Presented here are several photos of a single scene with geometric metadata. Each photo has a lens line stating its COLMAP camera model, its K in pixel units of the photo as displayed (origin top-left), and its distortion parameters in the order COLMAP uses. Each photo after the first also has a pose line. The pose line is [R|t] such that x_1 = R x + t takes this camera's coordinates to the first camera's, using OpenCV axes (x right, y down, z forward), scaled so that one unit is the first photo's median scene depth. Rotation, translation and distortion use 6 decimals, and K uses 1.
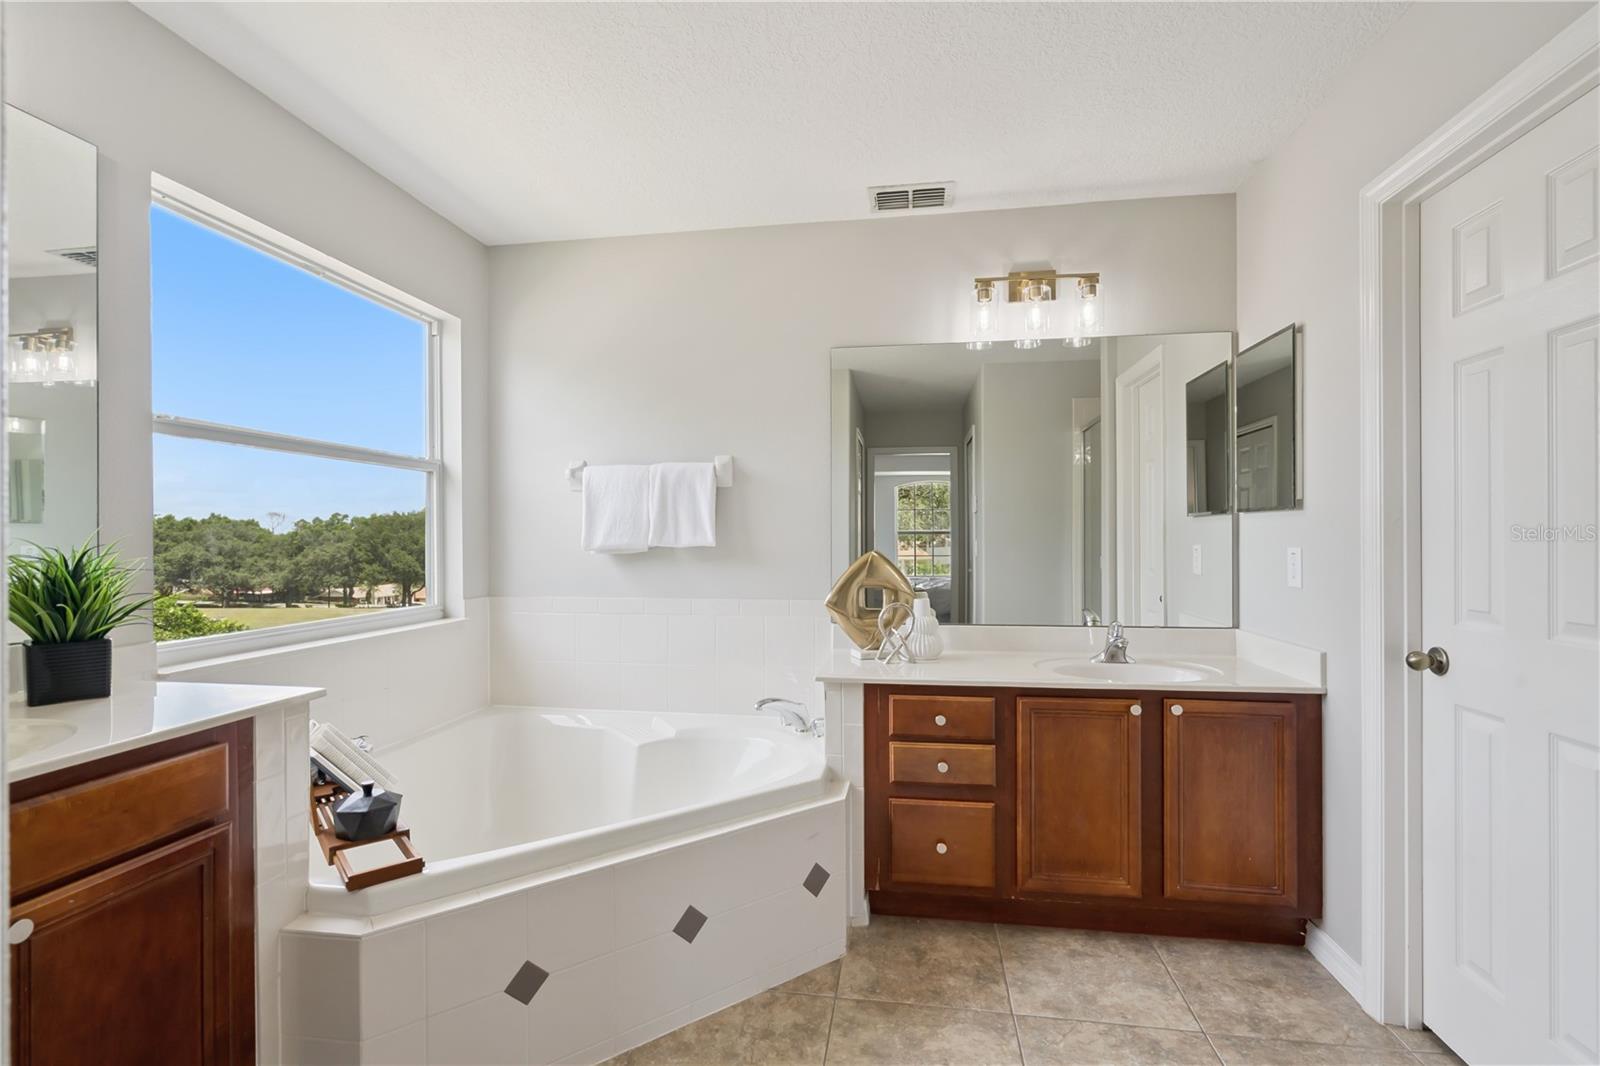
lens RADIAL K [[734.4, 0, 800.0], [0, 734.4, 533.0], [0, 0, 1]] dist [-0.000296, -0.000186]
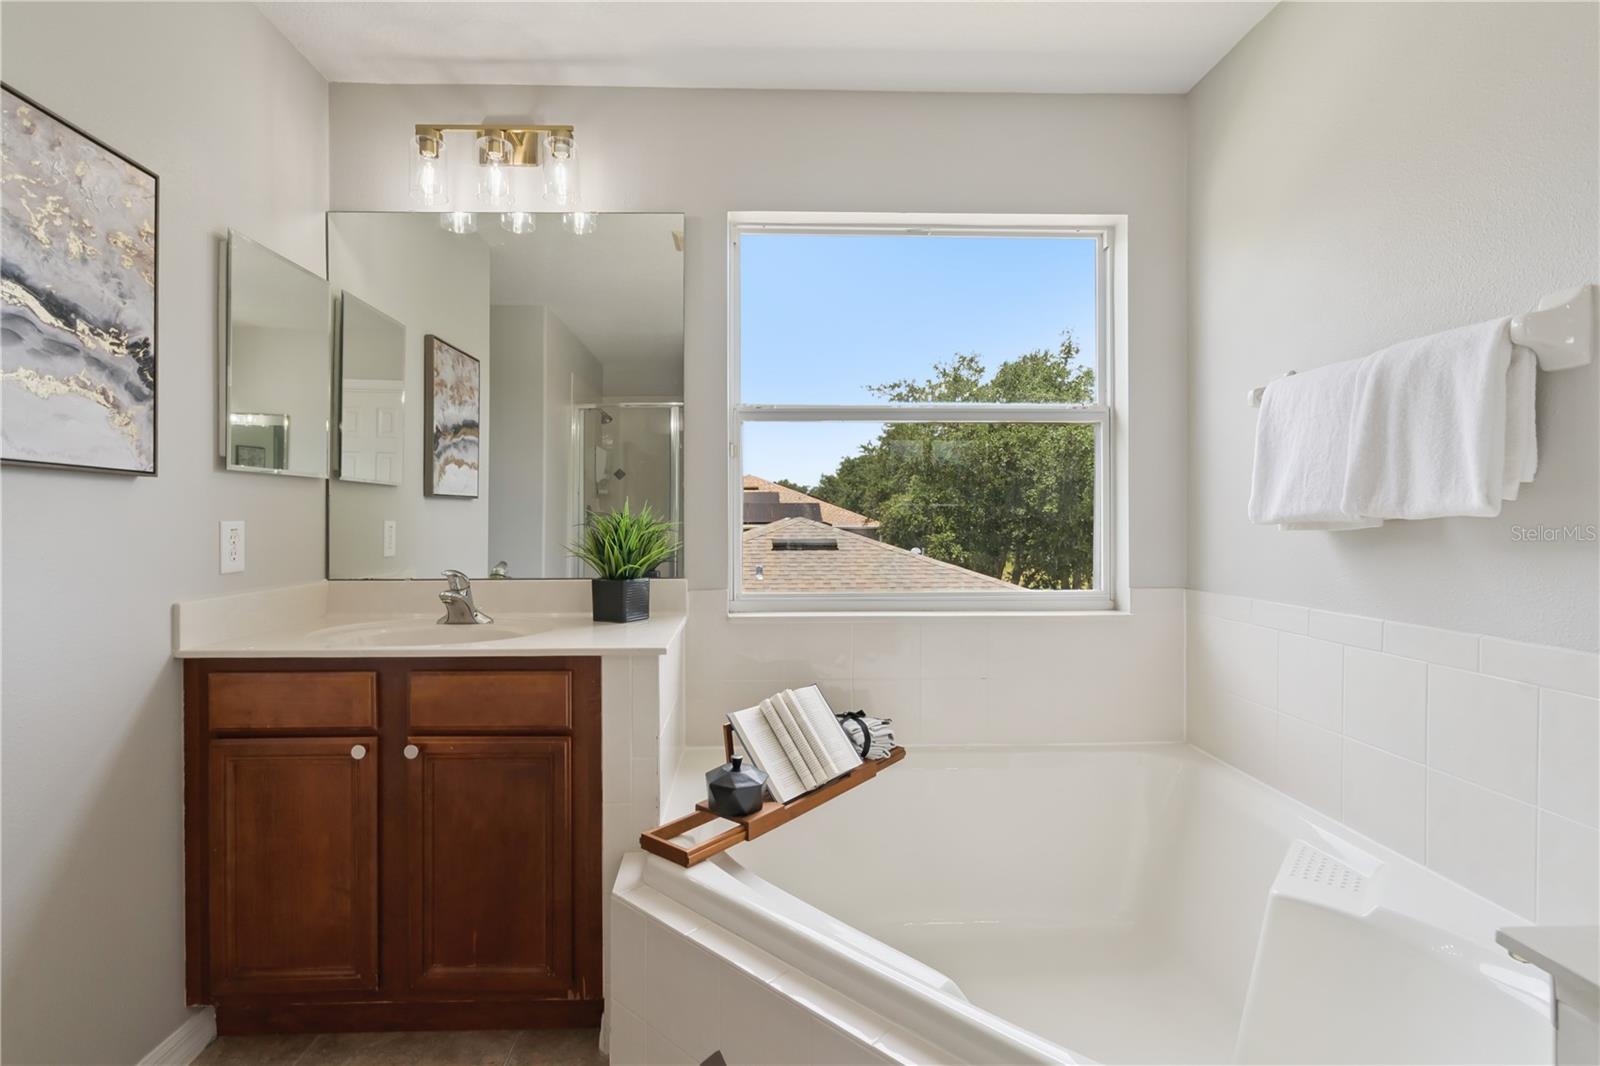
lens RADIAL K [[740.2, 0, 798.2], [0, 740.2, 521.4], [0, 0, 1]] dist [0.001736, 0.000181]
pose [[0.187254, 0.004169, -0.982303, 0.219436], [0.010133, 0.999930, 0.006175, 0.014162], [0.982259, -0.011110, 0.187199, 0.528604]]
